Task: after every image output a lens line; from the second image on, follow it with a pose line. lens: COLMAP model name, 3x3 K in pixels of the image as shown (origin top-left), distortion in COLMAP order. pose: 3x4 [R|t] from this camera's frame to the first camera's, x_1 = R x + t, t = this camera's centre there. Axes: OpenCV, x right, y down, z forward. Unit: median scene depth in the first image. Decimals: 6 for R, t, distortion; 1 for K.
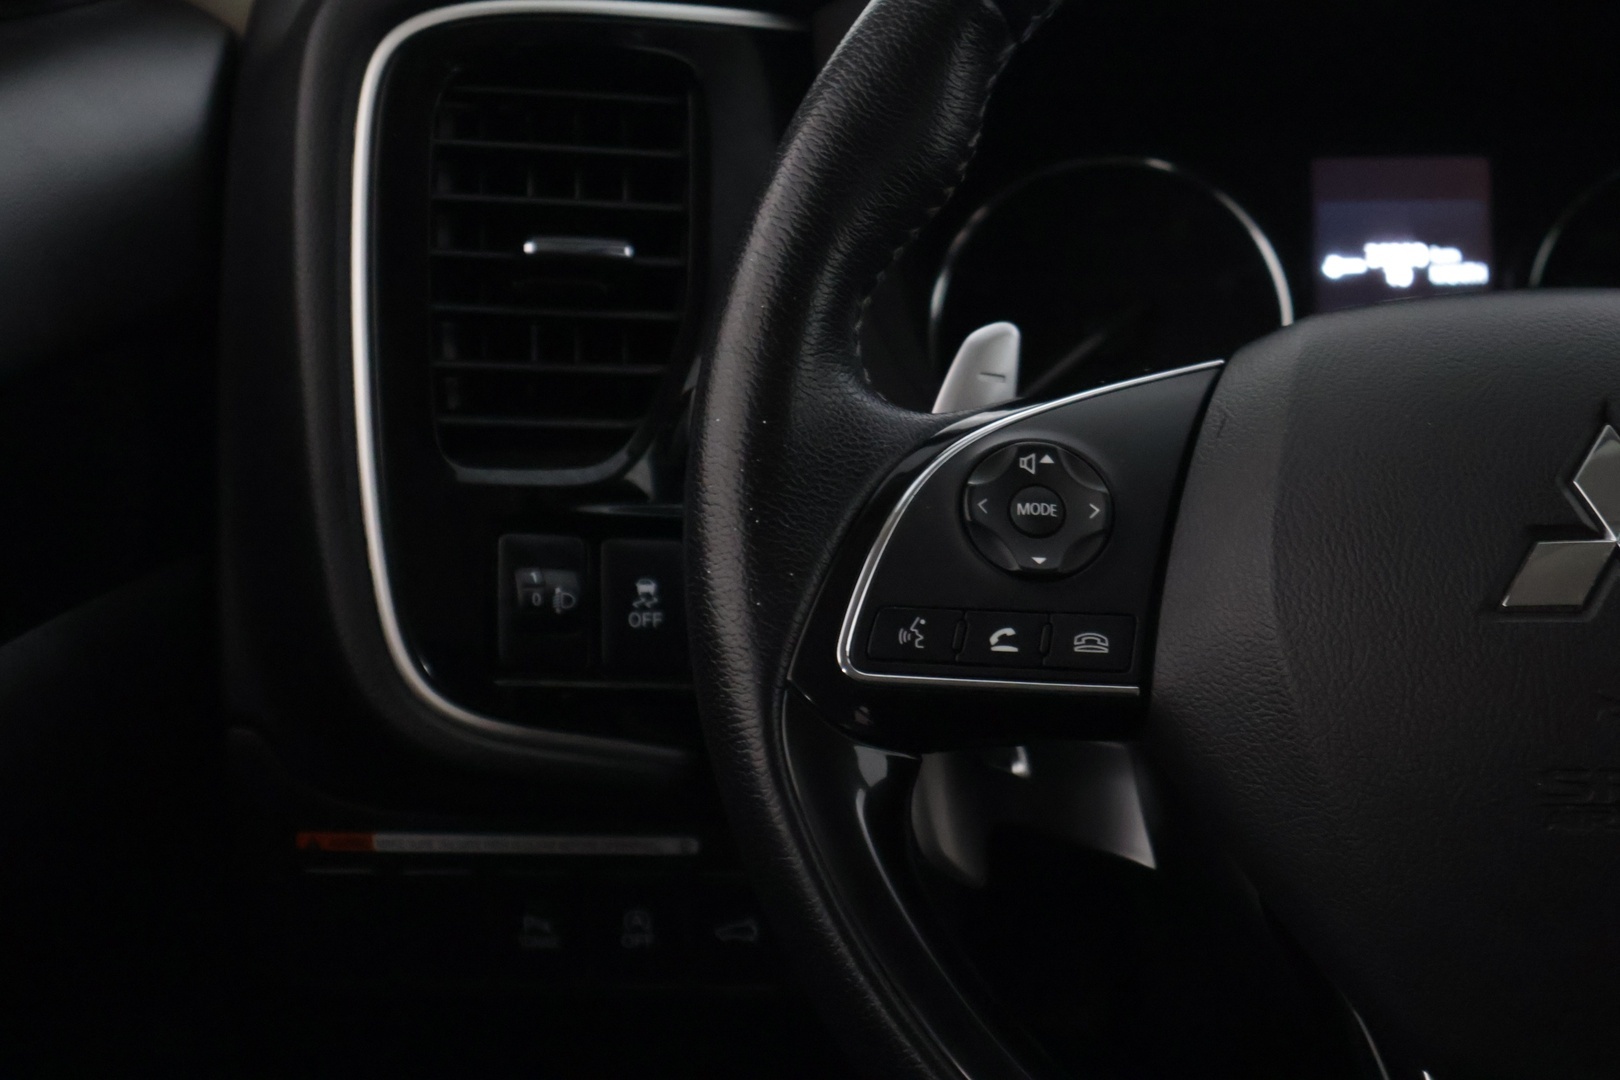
lens RADIAL K [[3304.8, 0, 810.5], [0, 3304.8, 535.6], [0, 0, 1]] dist [0.031646, 0.000000]
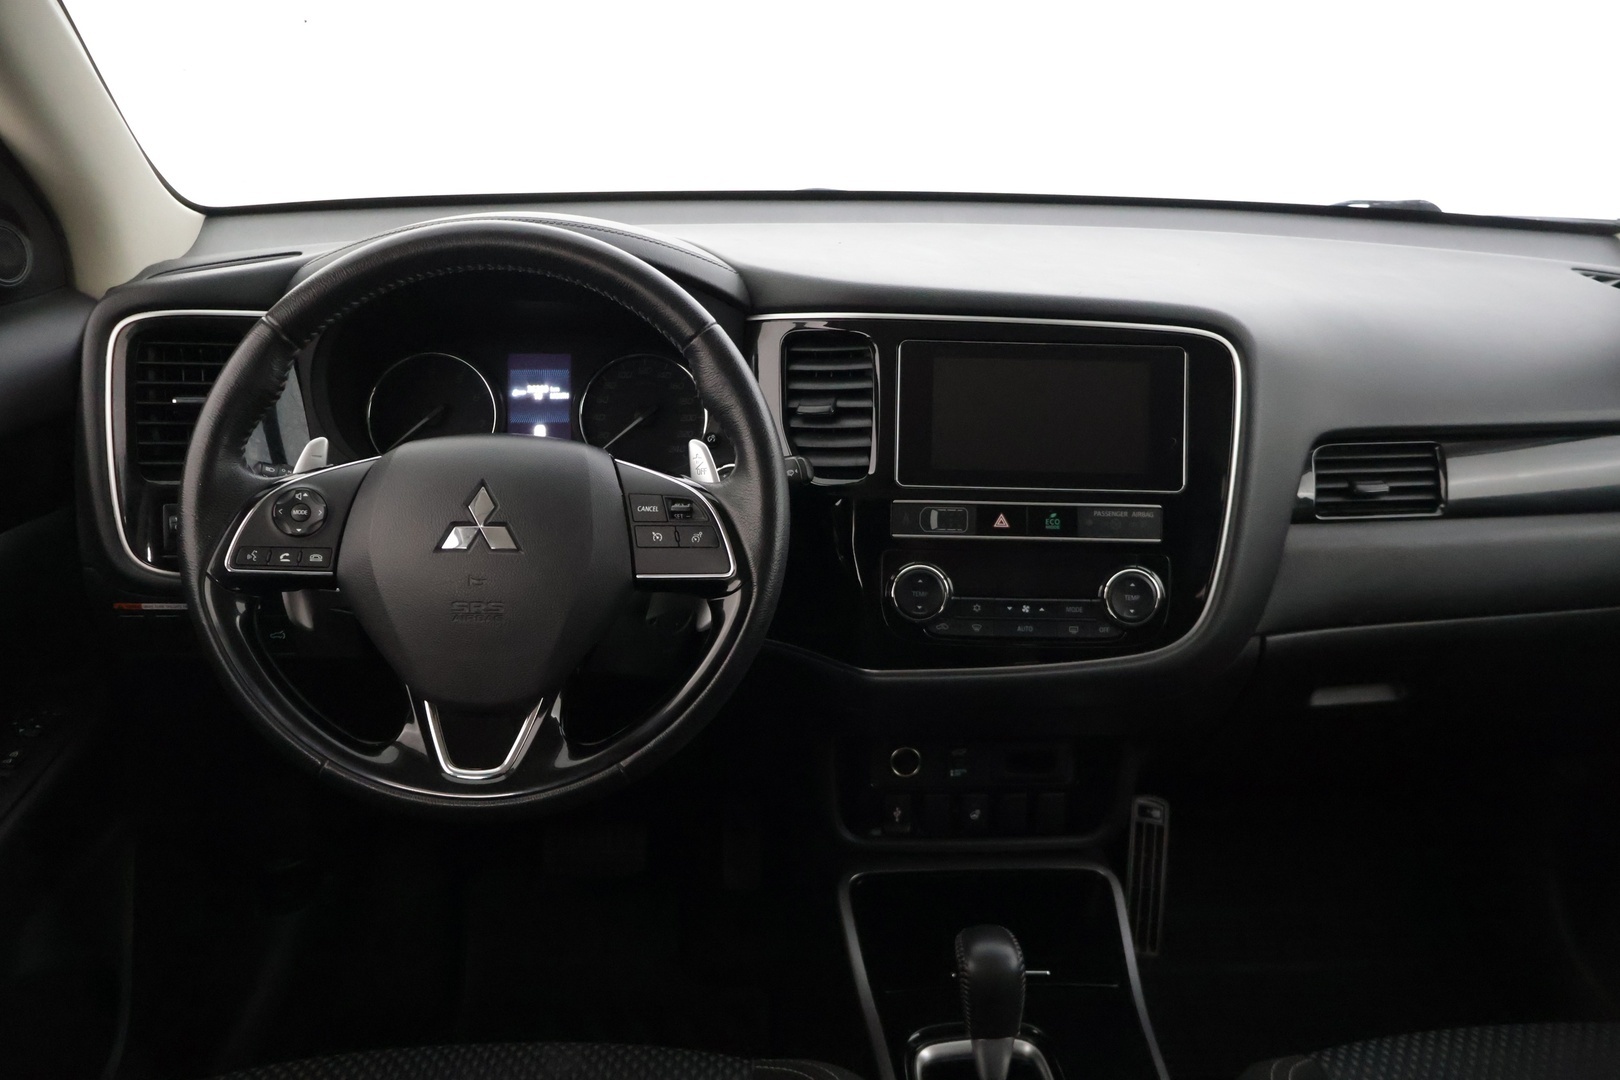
lens RADIAL K [[1385.4, 0, 798.7], [0, 1385.4, 540.4], [0, 0, 1]] dist [0.004373, -0.000326]
pose [[0.994269, -0.006350, 0.106715, 0.343024], [-0.005286, 0.994093, 0.108403, -0.108378], [-0.106773, -0.108346, 0.988363, -0.255305]]
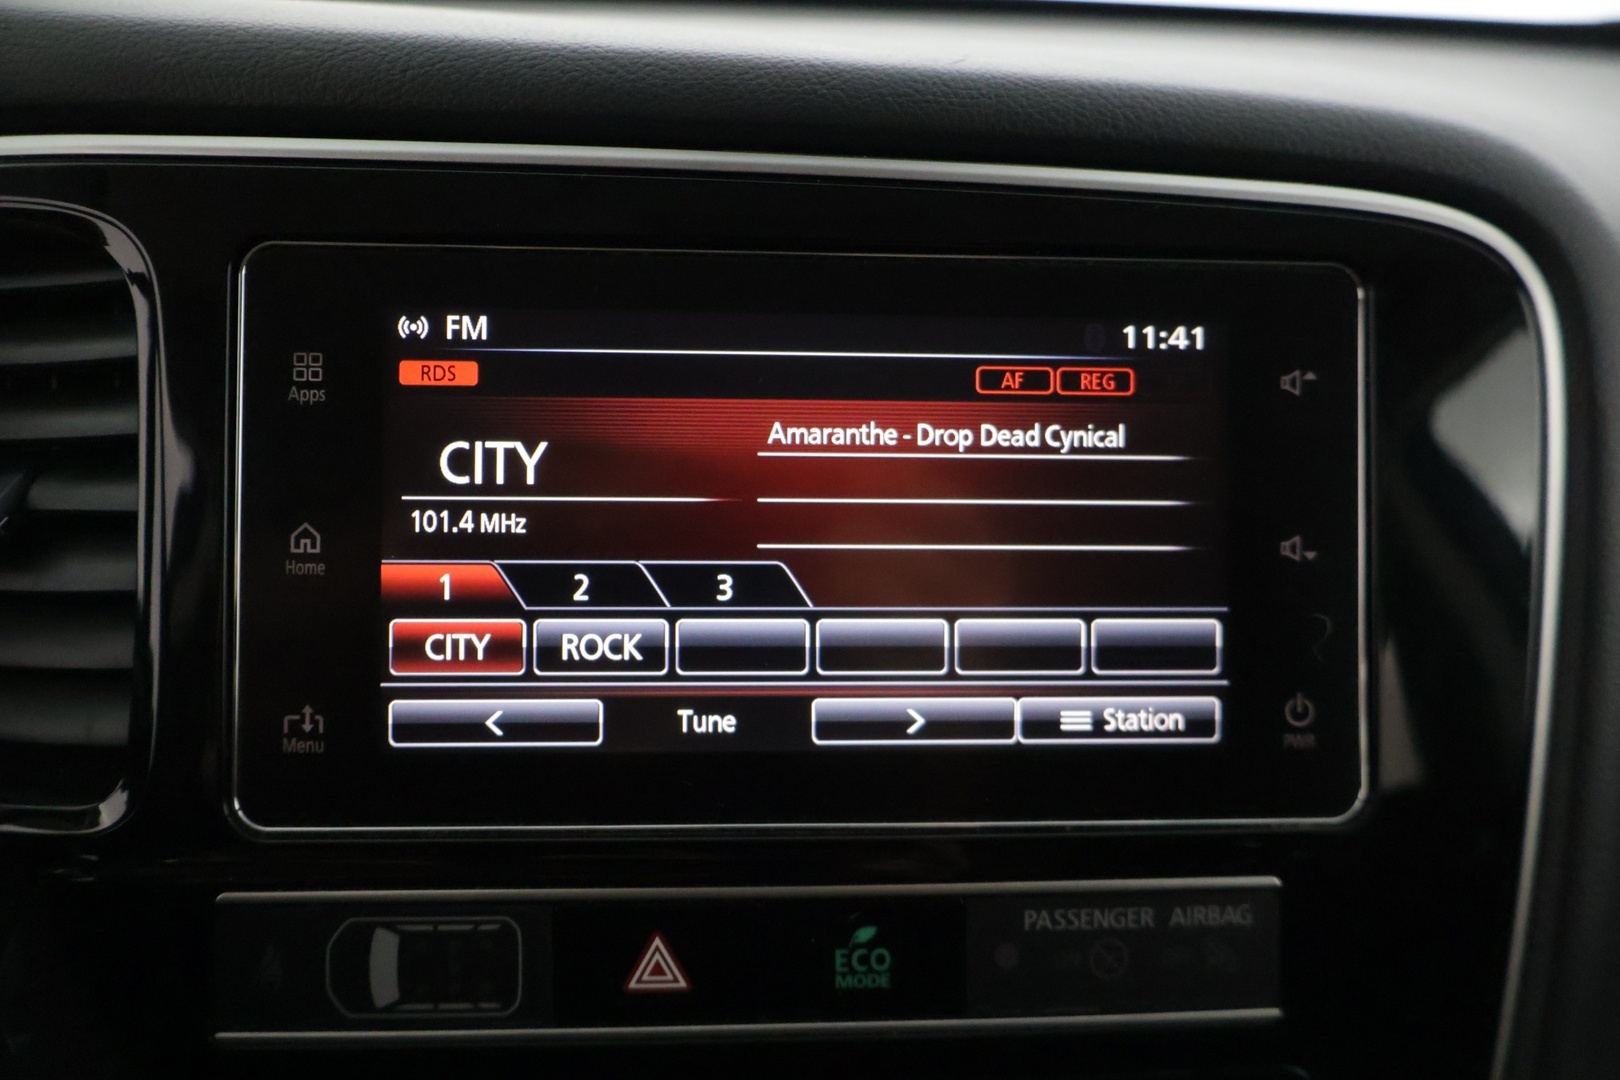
lens RADIAL K [[1385.4, 0, 822.0], [0, 1385.4, 553.6], [0, 0, 1]] dist [0.004373, -0.000326]
pose [[0.985068, -0.025981, 0.170193, 0.655767], [0.005231, 0.992608, 0.121253, -0.121158], [-0.172085, -0.118552, 0.977922, 0.697712]]
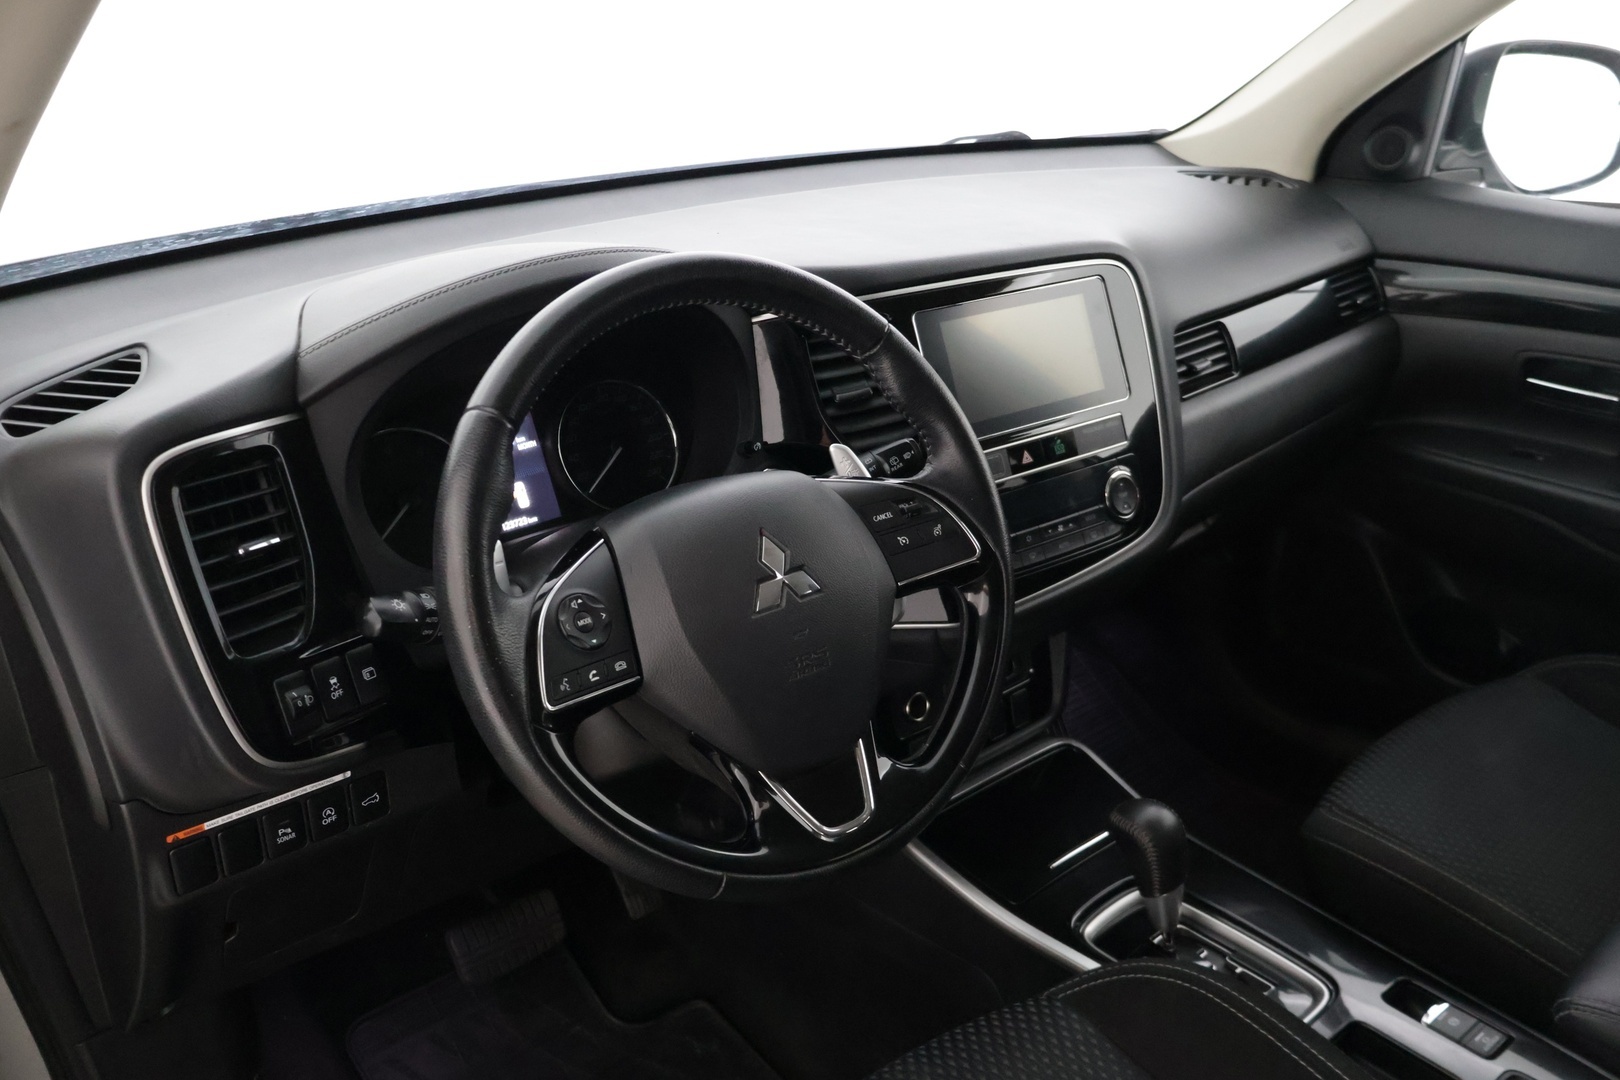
lens RADIAL K [[1385.4, 0, 812.5], [0, 1385.4, 552.6], [0, 0, 1]] dist [0.004373, -0.000326]
pose [[0.735618, -0.267338, 0.622412, -0.409580], [0.181106, 0.962999, 0.199582, -0.217379], [-0.652738, -0.034094, 0.756816, 0.067010]]
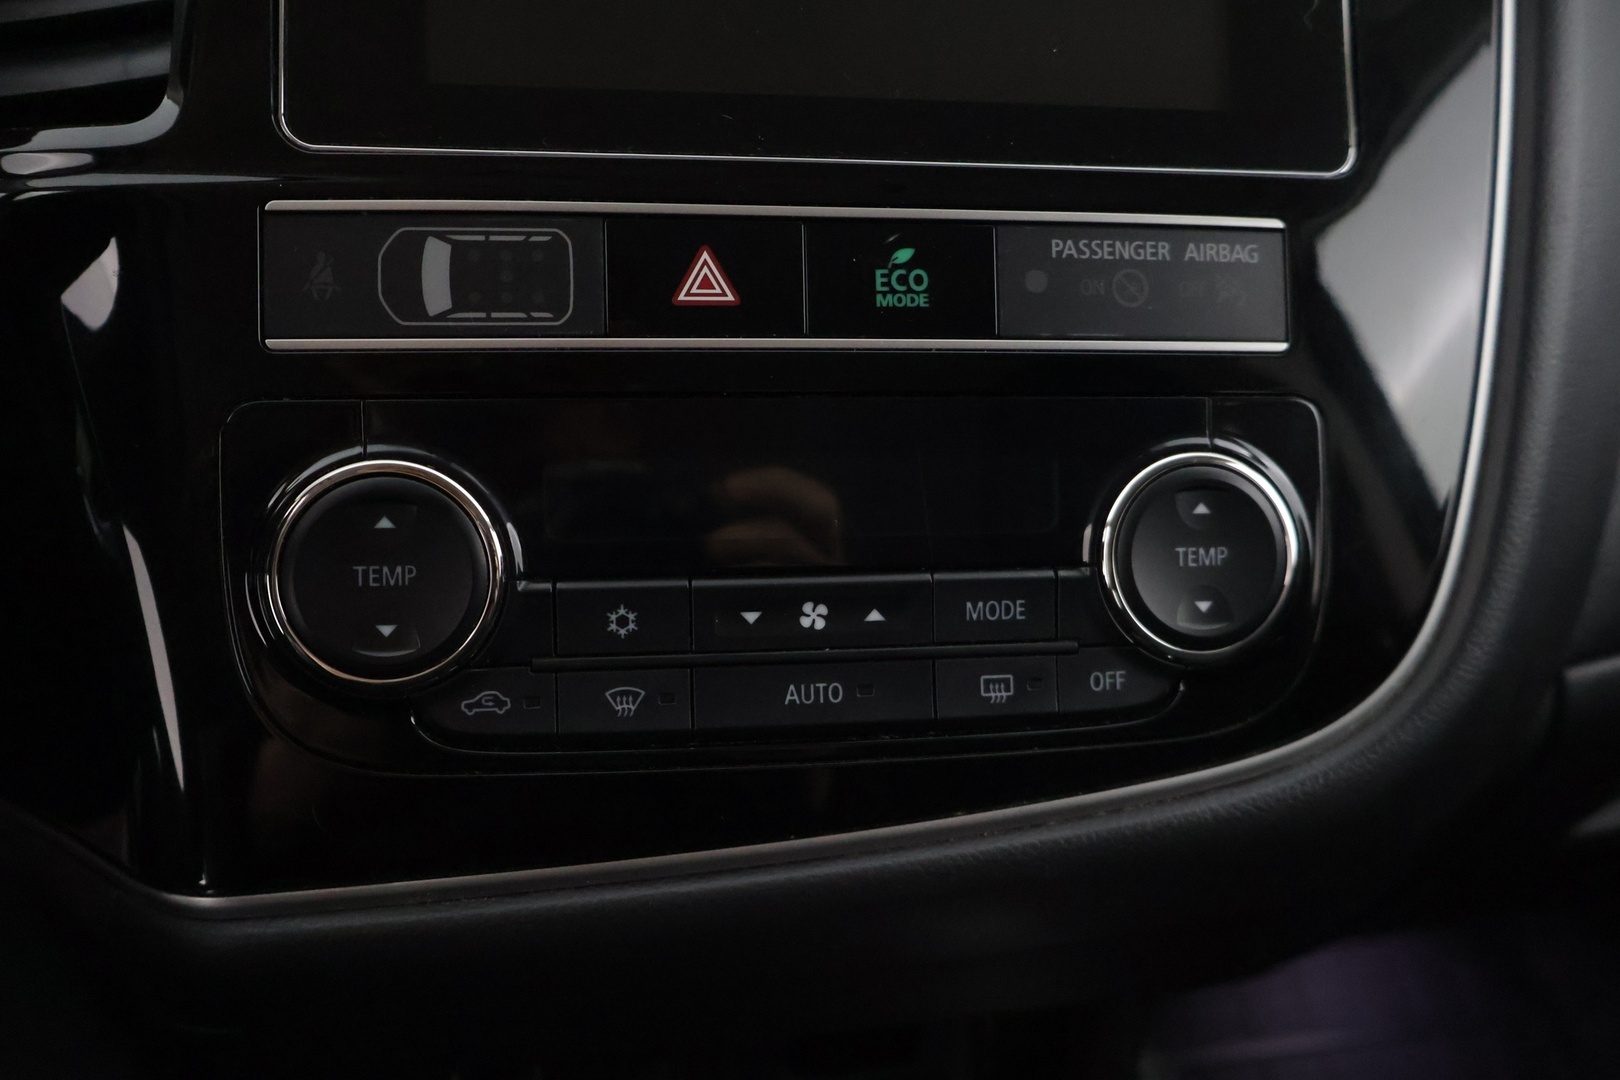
lens RADIAL K [[1385.4, 0, 834.7], [0, 1385.4, 533.8], [0, 0, 1]] dist [0.004373, -0.000326]
pose [[0.965079, -0.042432, 0.258498, 0.611646], [0.017795, 0.995134, 0.096914, 0.042600], [-0.261352, -0.088929, 0.961138, 0.675357]]
